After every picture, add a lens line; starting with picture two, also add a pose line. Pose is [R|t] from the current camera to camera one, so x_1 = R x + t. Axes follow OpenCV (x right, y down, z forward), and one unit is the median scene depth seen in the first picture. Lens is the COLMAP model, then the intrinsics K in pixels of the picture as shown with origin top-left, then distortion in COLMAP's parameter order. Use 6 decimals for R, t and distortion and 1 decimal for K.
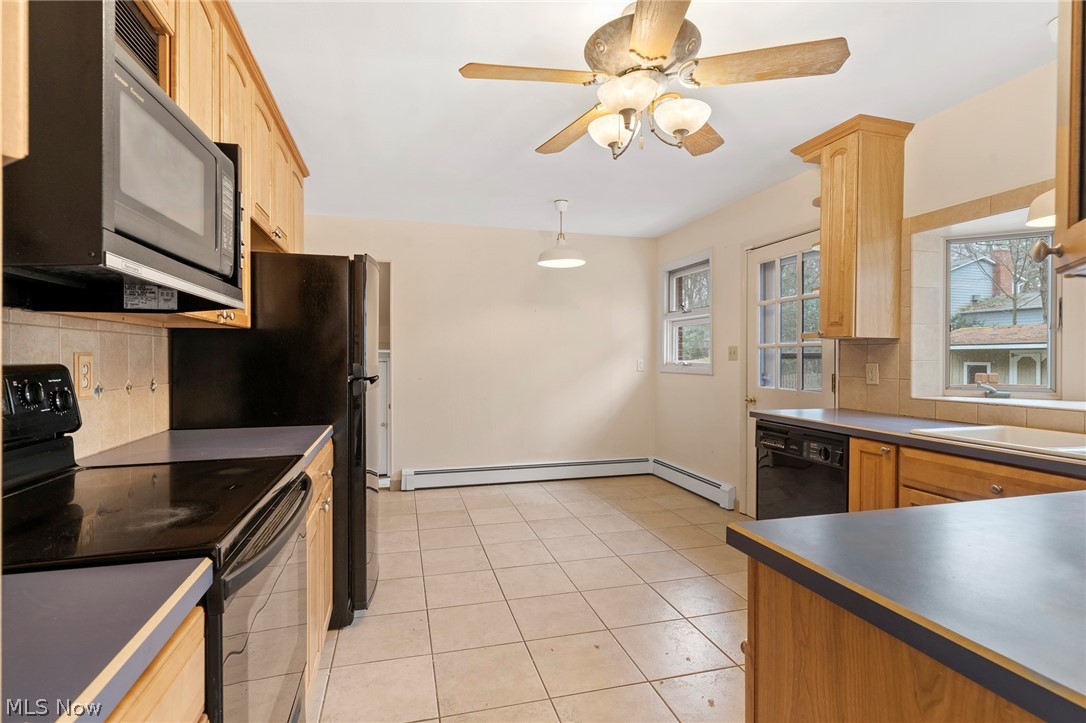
lens RADIAL K [[511.2, 0, 540.9], [0, 511.2, 359.2], [0, 0, 1]] dist [0.002346, 0.000944]
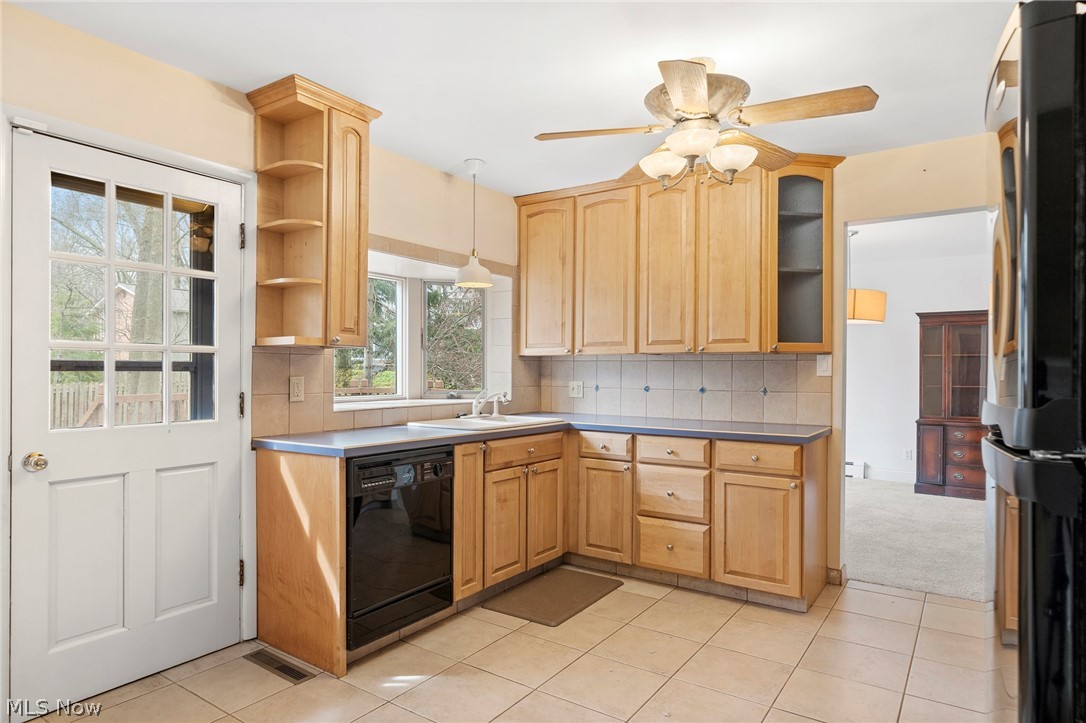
lens RADIAL K [[638.4, 0, 534.1], [0, 638.4, 367.6], [0, 0, 1]] dist [-0.007611, 0.000842]
pose [[-0.633004, -0.000188, 0.774148, -0.311360], [-0.001140, 0.999999, -0.000689, -0.004706], [-0.774147, -0.001319, -0.633004, 1.018047]]
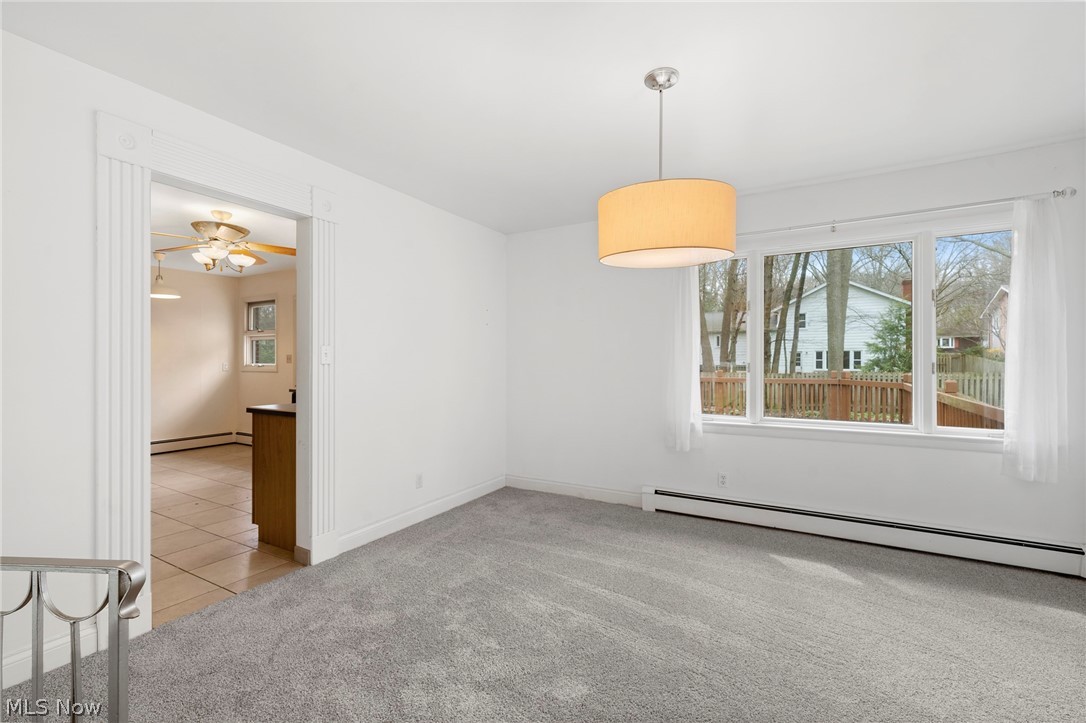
lens RADIAL K [[472.7, 0, 531.6], [0, 472.7, 359.3], [0, 0, 1]] dist [0.000579, 0.001118]
pose [[0.726478, 0.000508, 0.687190, -0.114290], [0.005056, 0.999969, -0.006085, 0.004021], [-0.687172, 0.007895, 0.726452, -0.682062]]
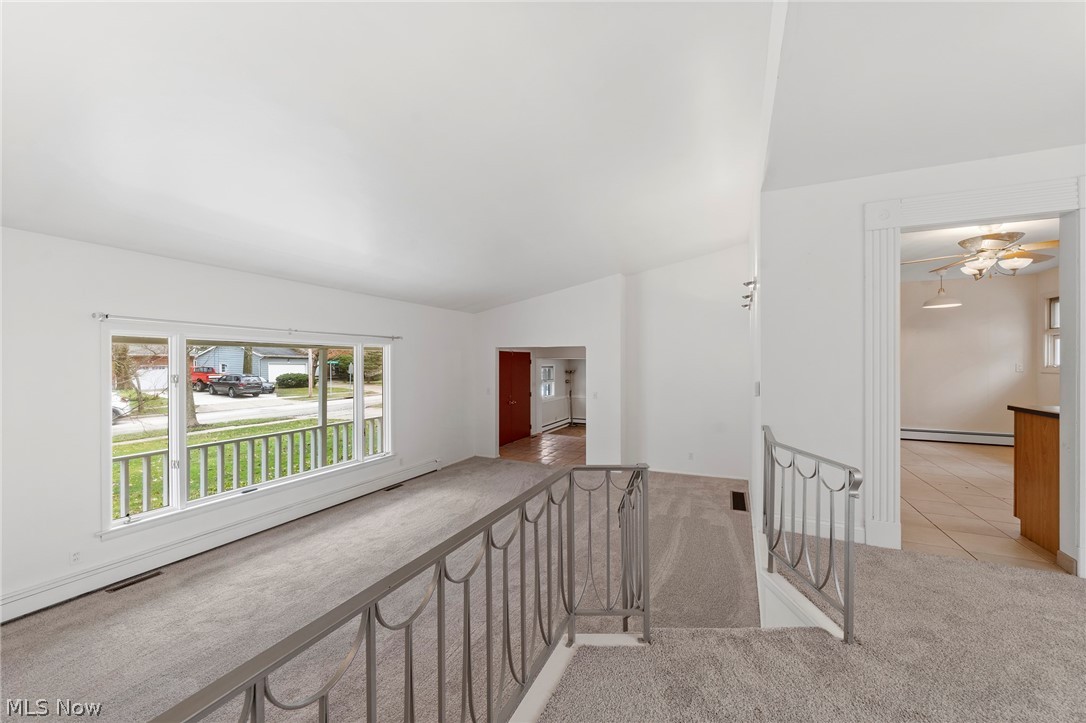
lens RADIAL K [[406.6, 0, 544.4], [0, 406.6, 364.3], [0, 0, 1]] dist [-0.000649, -0.000330]
pose [[0.751229, 0.003650, -0.660032, -0.058596], [-0.003410, 0.999993, 0.001649, 0.006758], [0.660033, 0.001012, 0.751236, -0.869186]]
